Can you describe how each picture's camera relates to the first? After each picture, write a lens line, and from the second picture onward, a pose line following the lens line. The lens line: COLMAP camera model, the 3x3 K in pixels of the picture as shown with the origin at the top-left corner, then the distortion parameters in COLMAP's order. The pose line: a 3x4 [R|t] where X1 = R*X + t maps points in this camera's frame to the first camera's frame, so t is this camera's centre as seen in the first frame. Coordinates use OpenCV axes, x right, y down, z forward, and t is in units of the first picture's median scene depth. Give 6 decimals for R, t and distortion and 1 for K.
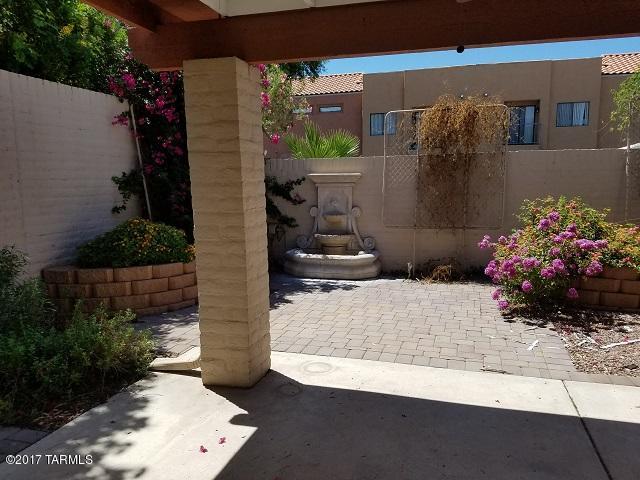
lens RADIAL K [[488.3, 0, 320.3], [0, 488.3, 249.7], [0, 0, 1]] dist [0.266946, -0.426038]
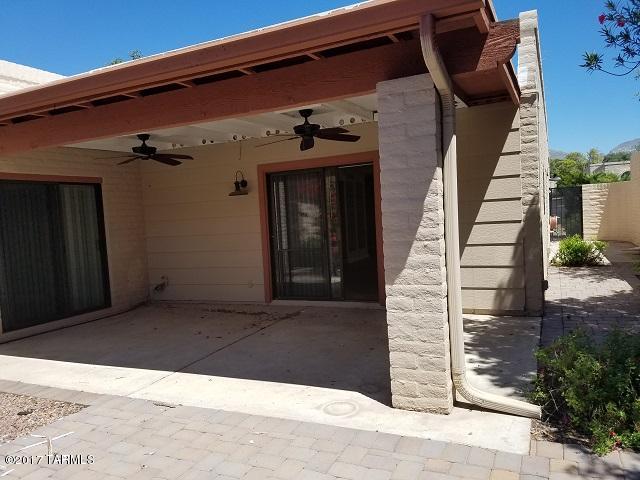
lens RADIAL K [[488.3, 0, 320.3], [0, 488.3, 249.7], [0, 0, 1]] dist [0.266946, -0.426038]
pose [[-0.988416, 0.061302, 0.138835, -0.128790], [0.090486, 0.972453, 0.214821, -0.273622], [-0.121841, 0.224896, -0.966735, 2.068863]]
